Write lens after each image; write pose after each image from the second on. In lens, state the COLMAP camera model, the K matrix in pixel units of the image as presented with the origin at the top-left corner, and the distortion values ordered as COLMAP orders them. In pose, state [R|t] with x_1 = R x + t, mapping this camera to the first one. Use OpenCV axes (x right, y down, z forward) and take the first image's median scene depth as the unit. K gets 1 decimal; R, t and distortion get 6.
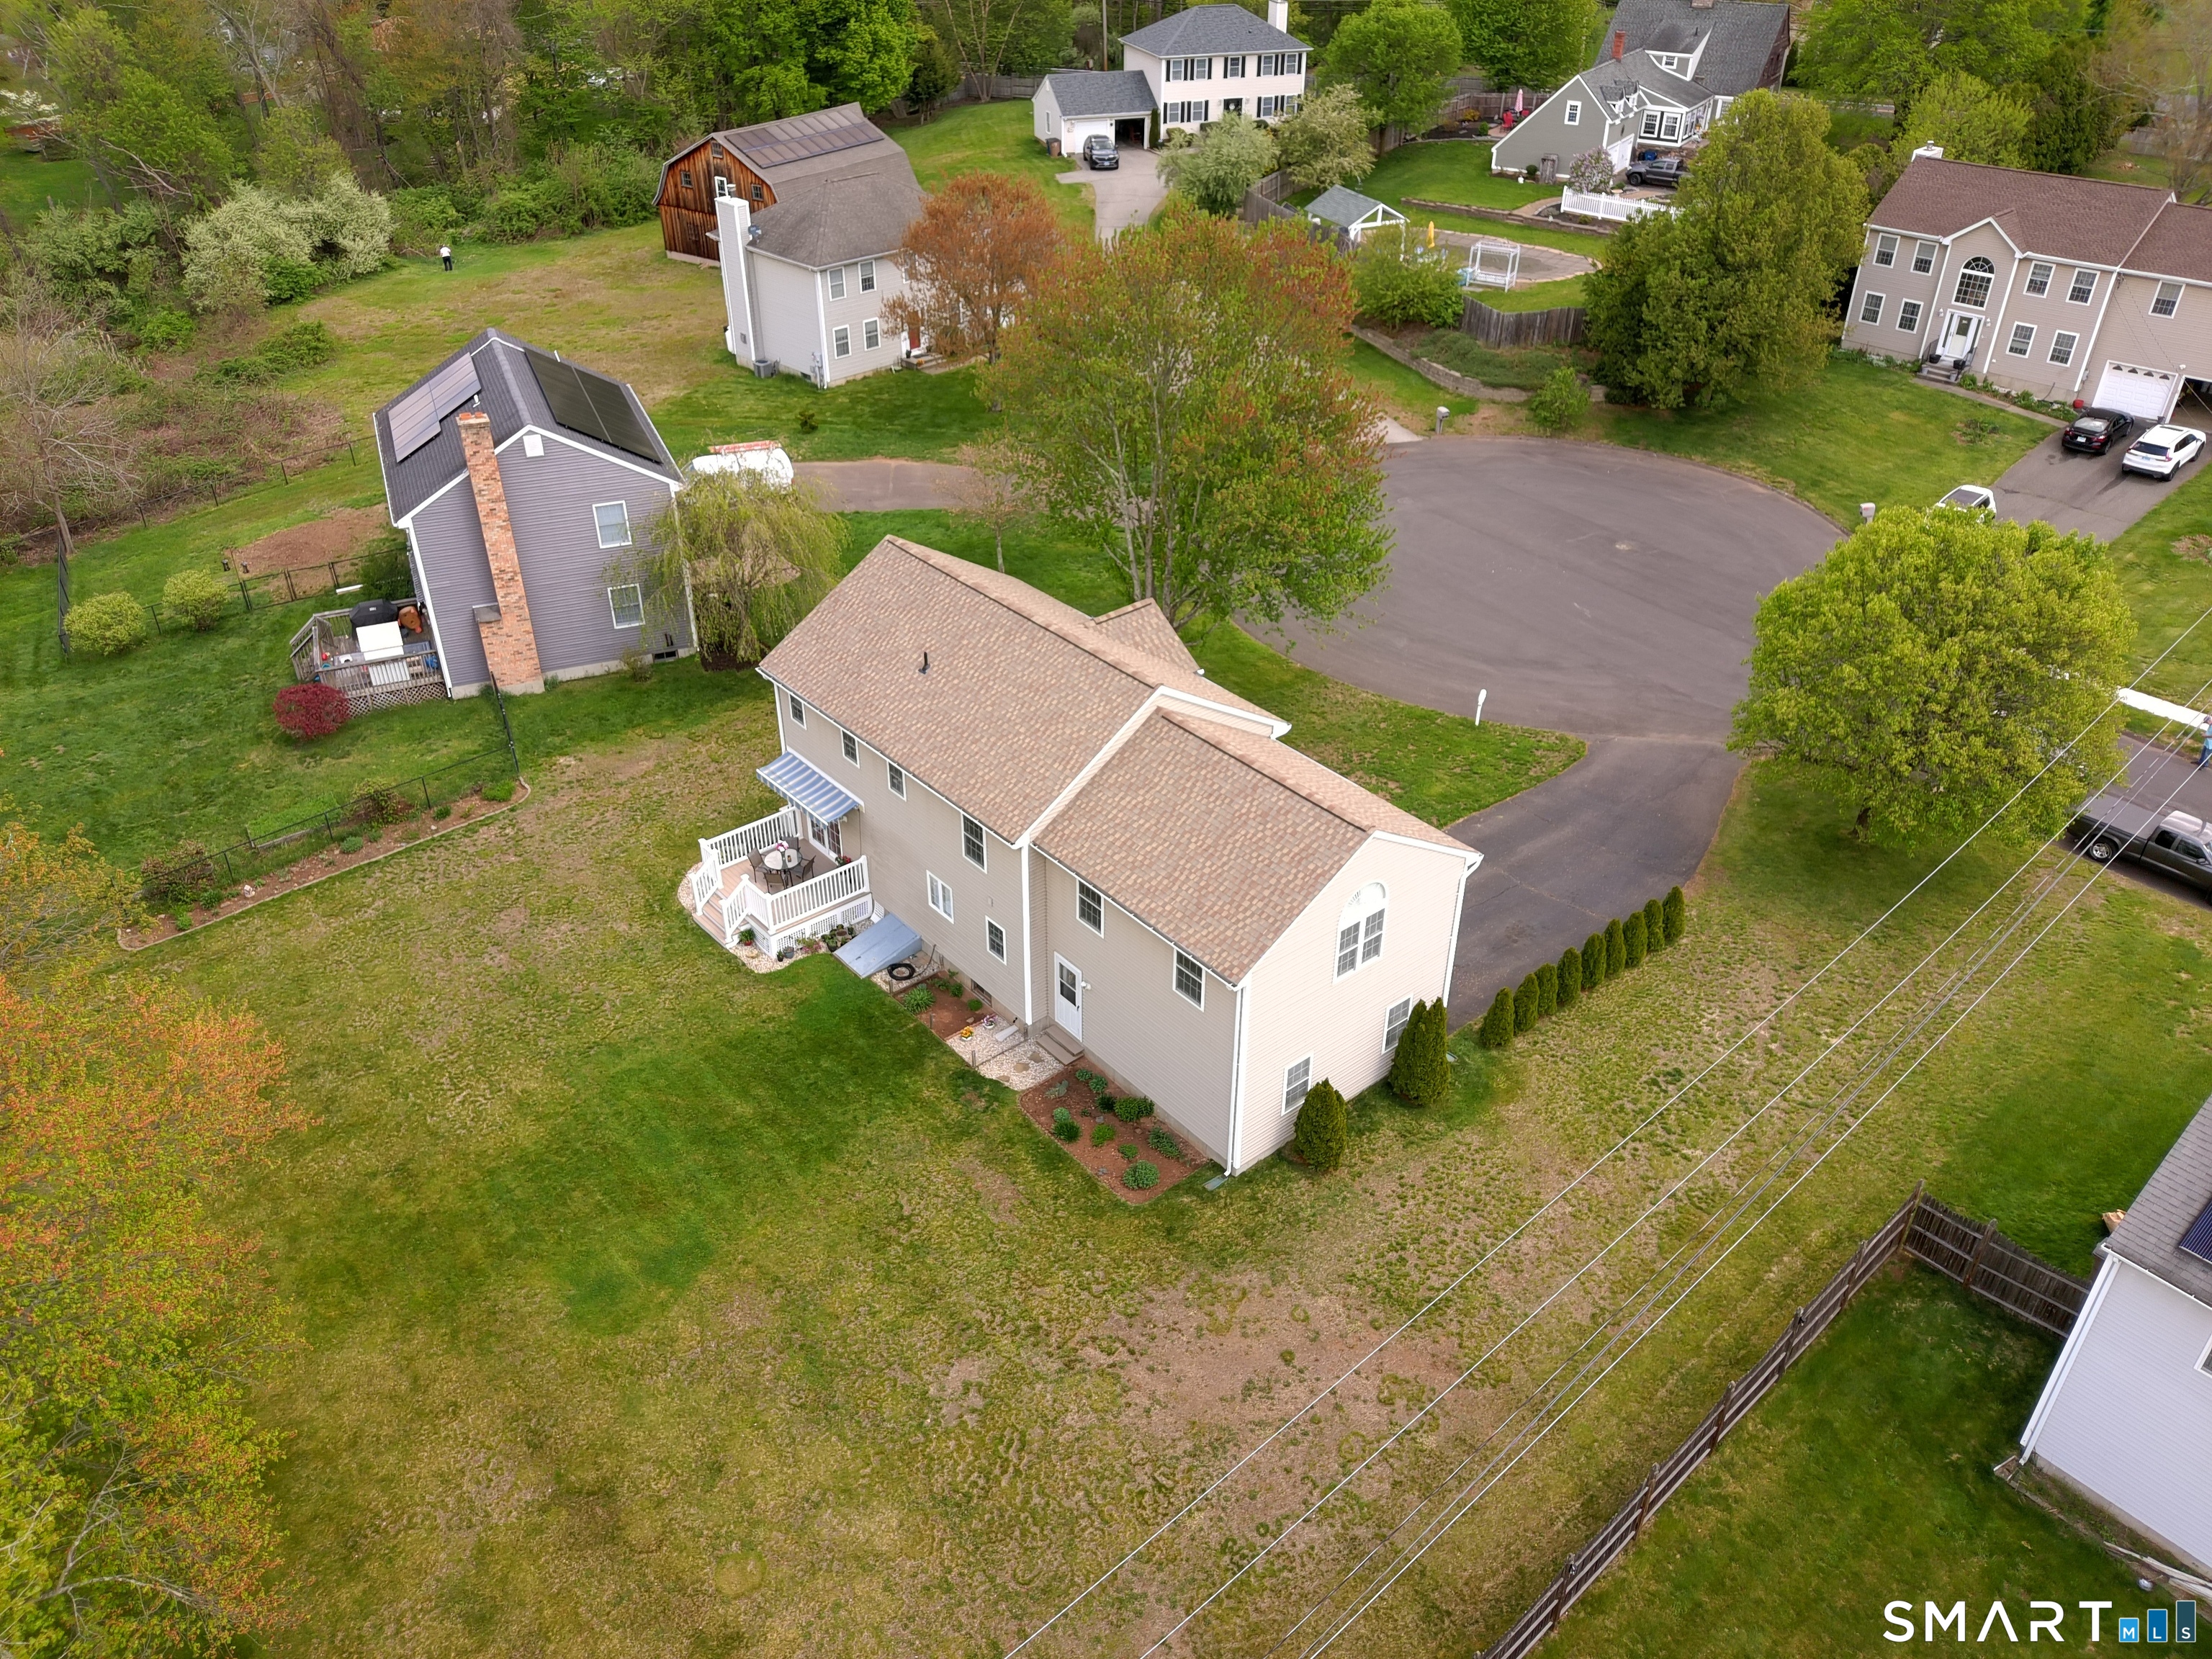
lens RADIAL K [[1645.8, 0, 1103.2], [0, 1645.8, 836.0], [0, 0, 1]] dist [0.123331, -0.206413]
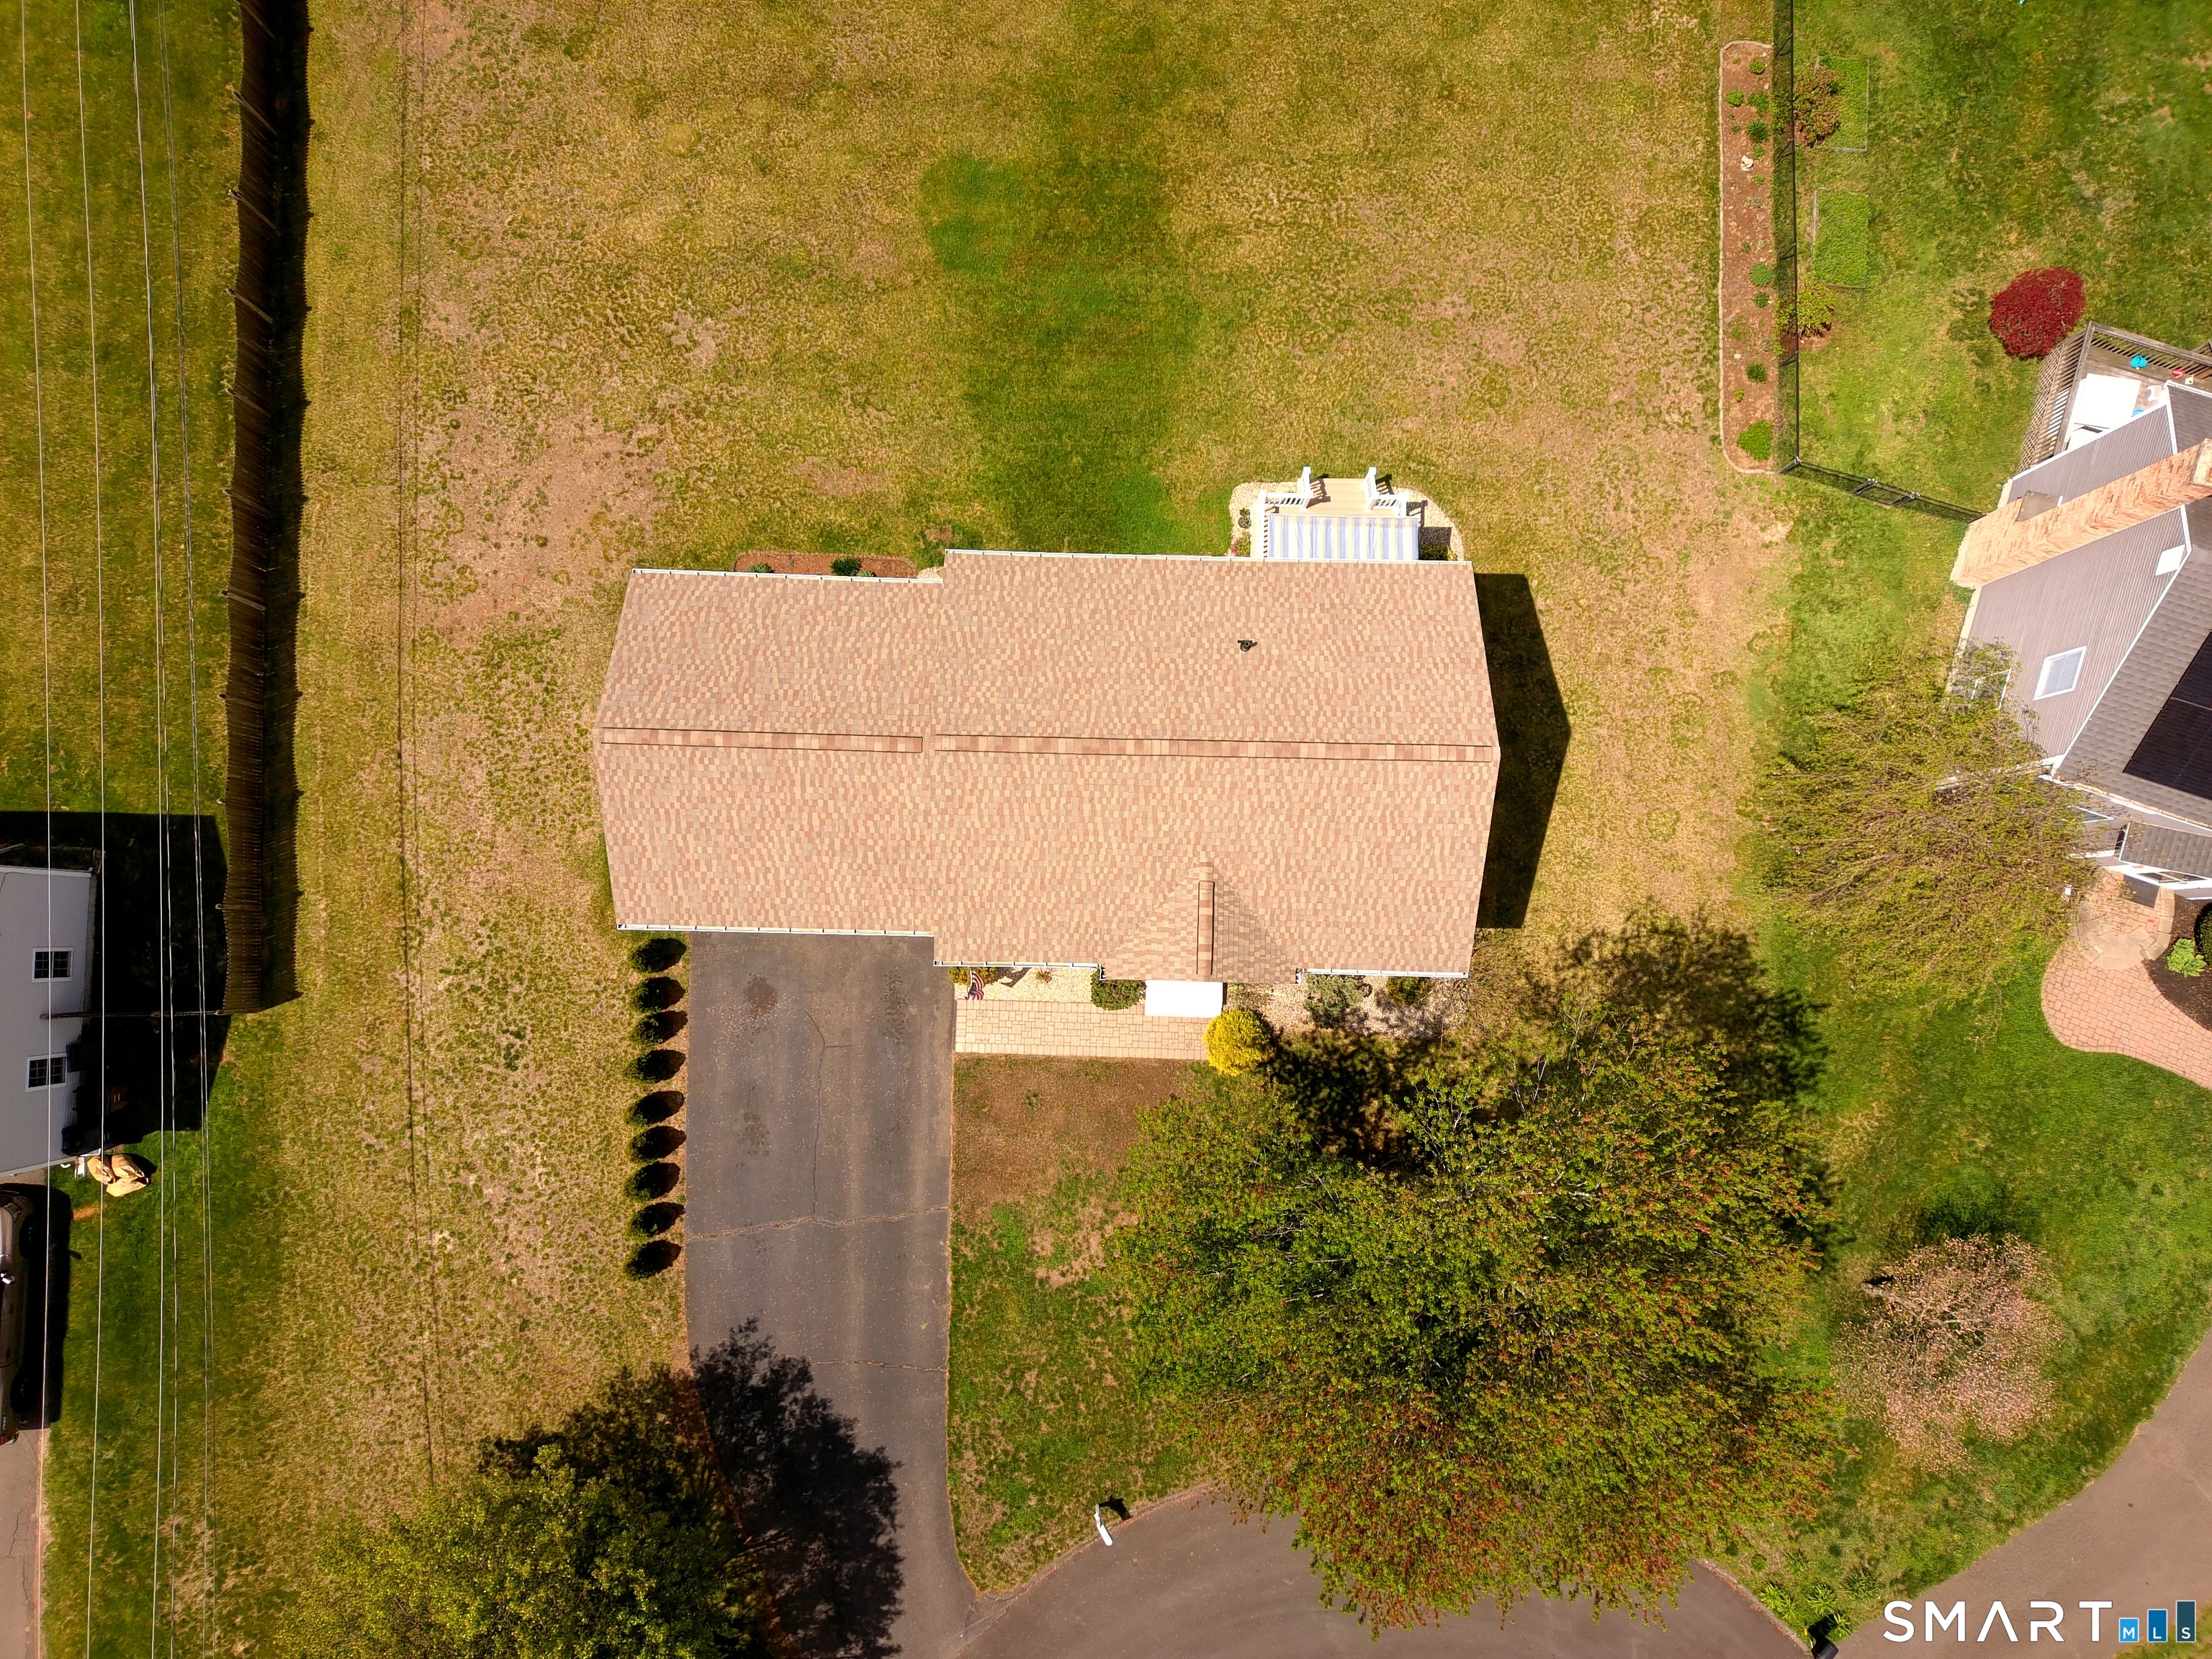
lens RADIAL K [[1645.8, 0, 1103.2], [0, 1645.8, 836.0], [0, 0, 1]] dist [0.123331, -0.206413]
pose [[-0.655987, 0.752440, -0.059294, 0.062400], [-0.422347, -0.300827, 0.855059, -0.852504], [0.625543, 0.585950, 0.515130, 0.625531]]
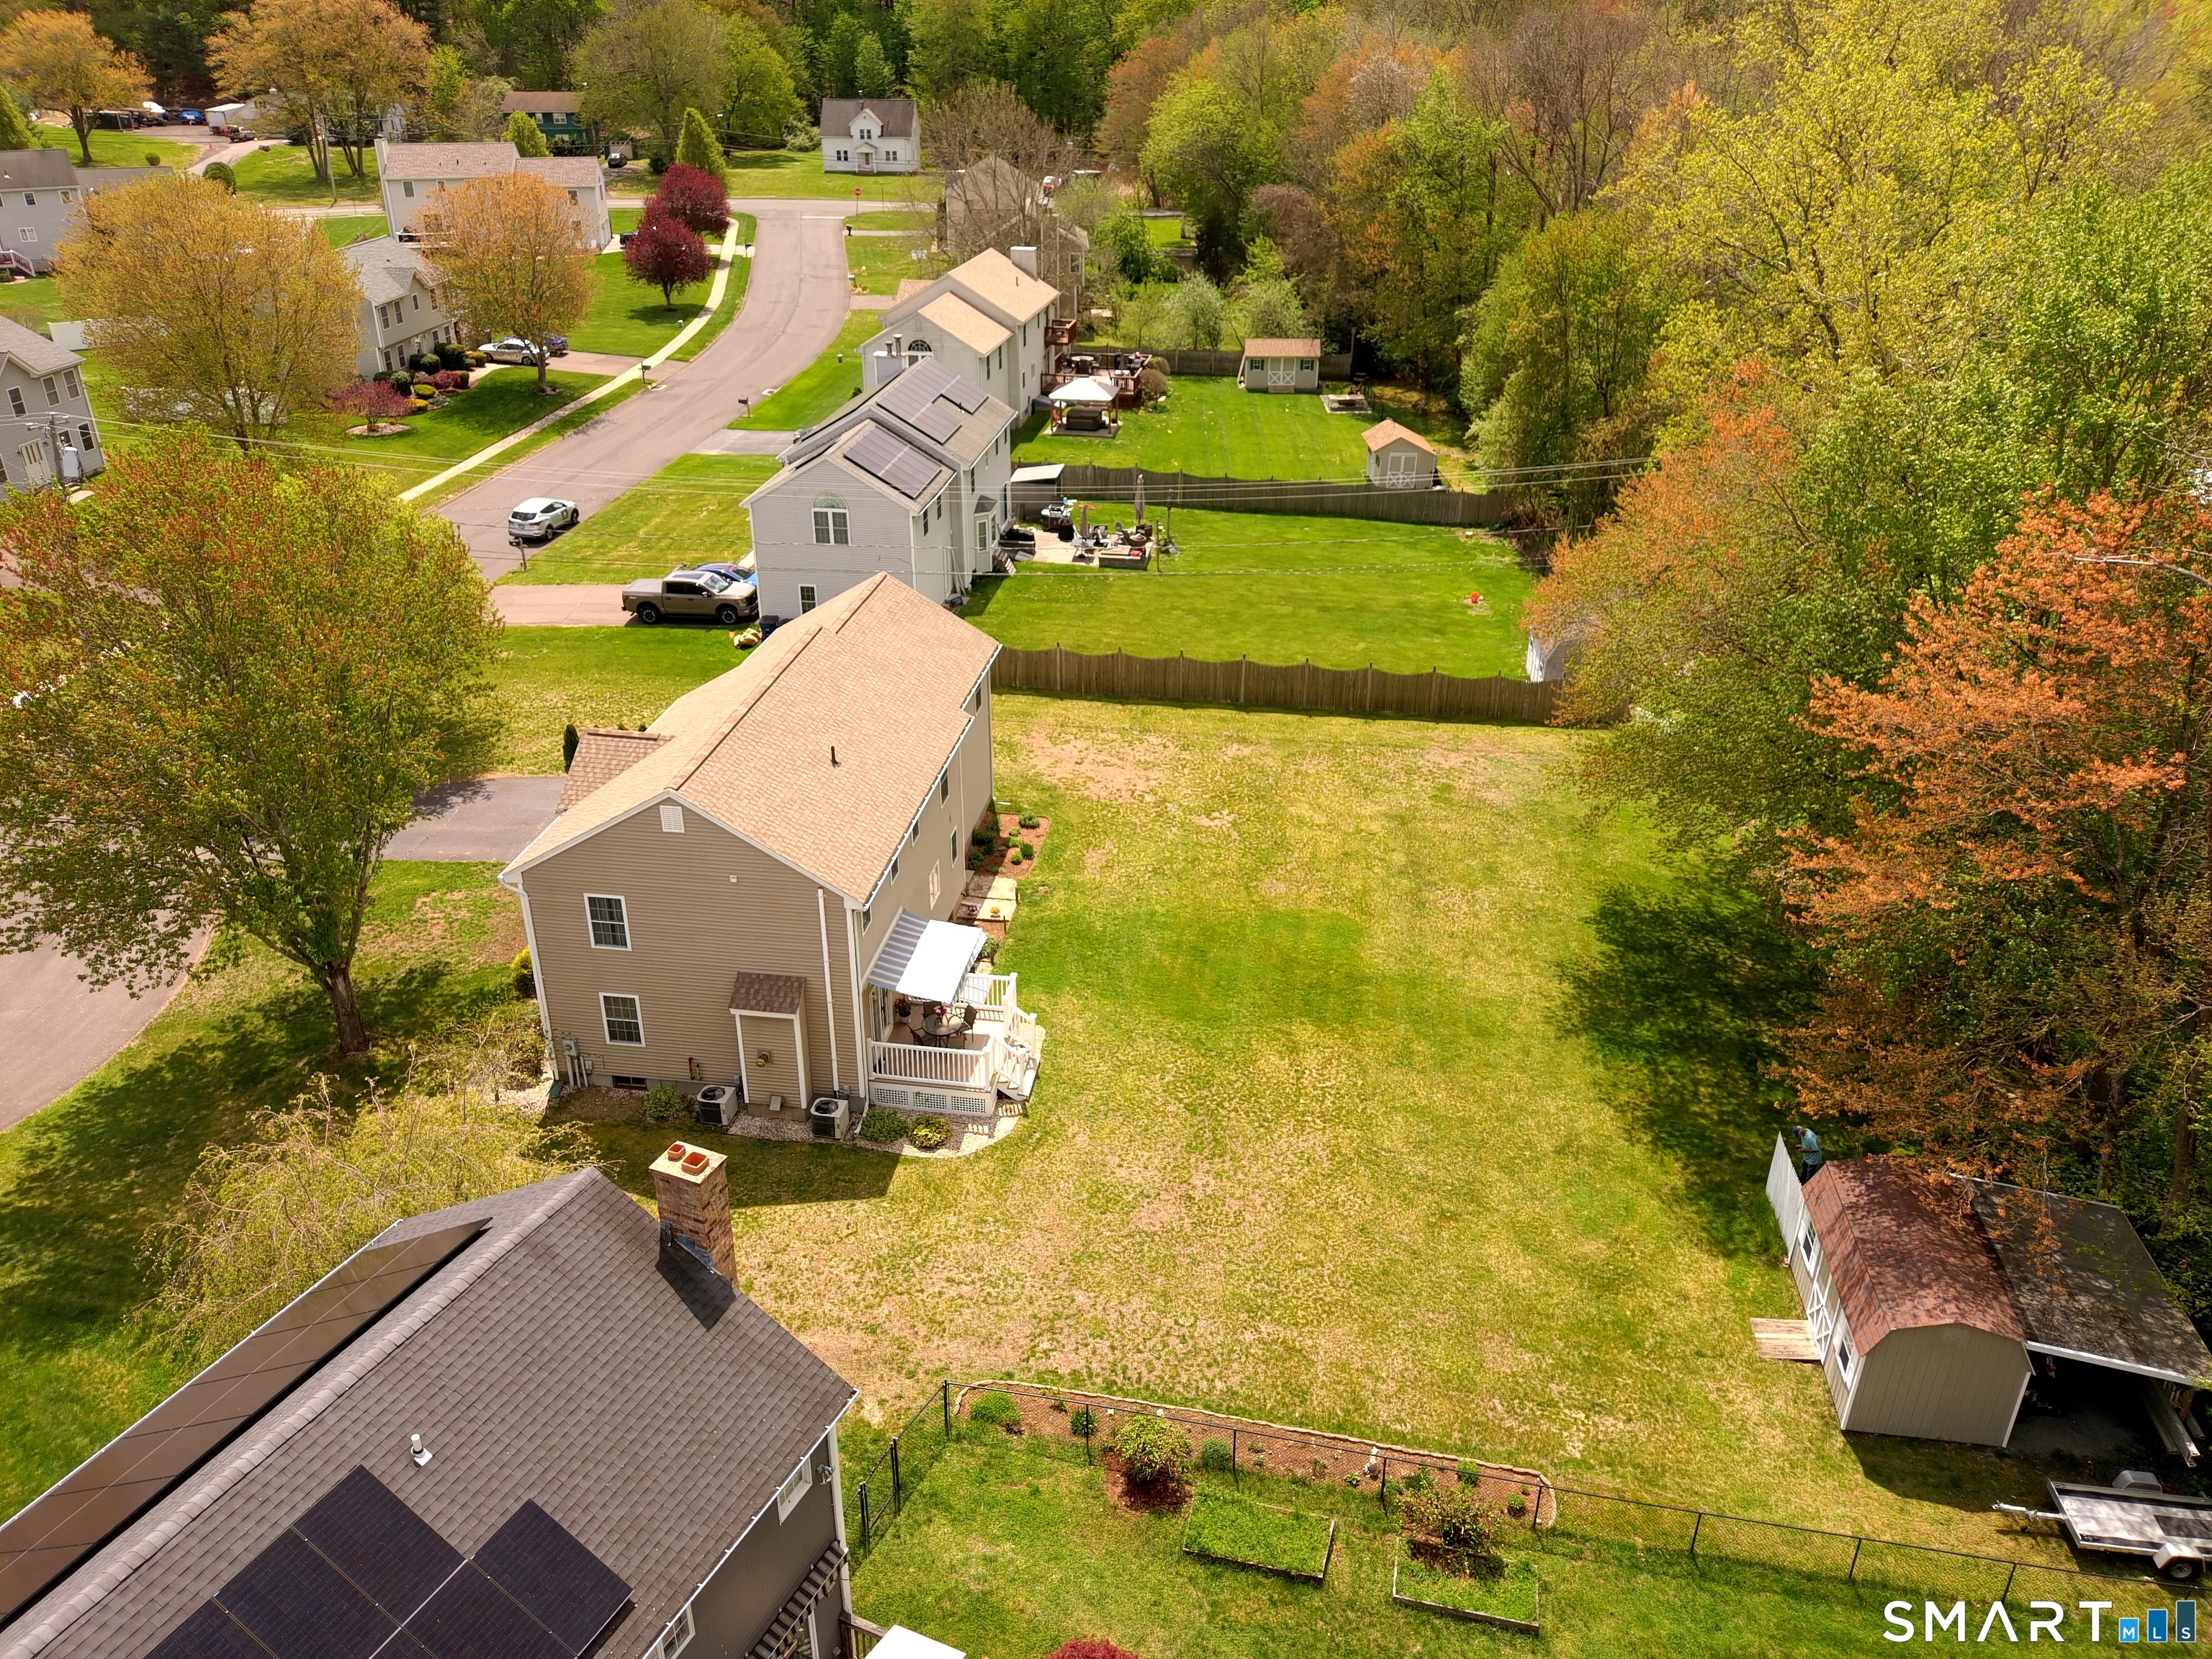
lens RADIAL K [[1645.8, 0, 1103.2], [0, 1645.8, 836.0], [0, 0, 1]] dist [0.123331, -0.206413]
pose [[-0.666029, -0.343842, 0.661951, -0.957285], [0.401897, 0.582184, 0.706782, -0.768017], [-0.628398, 0.736773, -0.249562, 1.256483]]
